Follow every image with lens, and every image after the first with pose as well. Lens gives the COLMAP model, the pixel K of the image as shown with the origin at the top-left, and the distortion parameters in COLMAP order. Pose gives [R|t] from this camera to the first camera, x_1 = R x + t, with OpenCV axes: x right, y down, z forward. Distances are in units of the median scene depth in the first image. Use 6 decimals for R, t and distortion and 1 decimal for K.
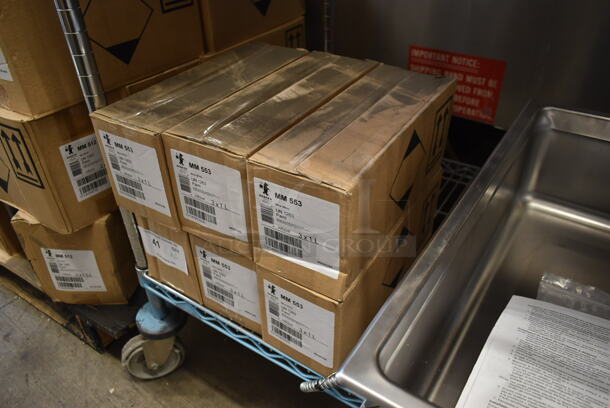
lens RADIAL K [[456.2, 0, 305.7], [0, 456.2, 202.3], [0, 0, 1]] dist [-0.011194, 0.002142]
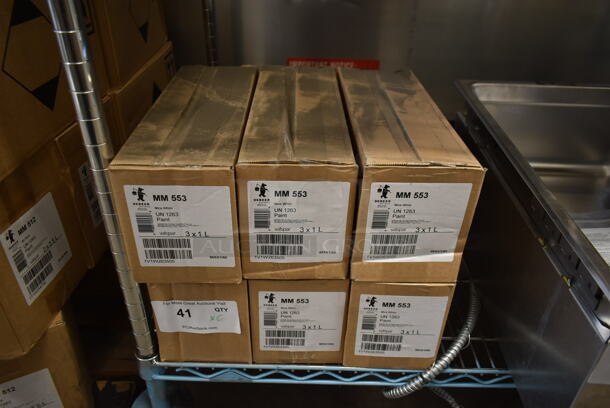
lens RADIAL K [[456.2, 0, 304.6], [0, 456.2, 203.9], [0, 0, 1]] dist [-0.011194, 0.002142]
pose [[0.845663, -0.257502, 0.467489, -0.539799], [0.284559, 0.958567, 0.013244, -0.051782], [-0.451530, 0.121829, 0.883900, 0.187519]]
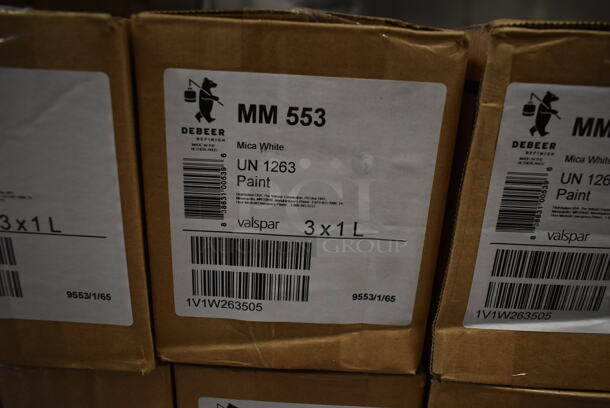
lens RADIAL K [[456.2, 0, 308.2], [0, 456.2, 206.1], [0, 0, 1]] dist [-0.011194, 0.002142]
pose [[0.867261, -0.119844, 0.483214, -0.327735], [0.247183, 0.946166, -0.208976, 0.050197], [-0.432156, 0.300679, 0.850196, 0.638938]]
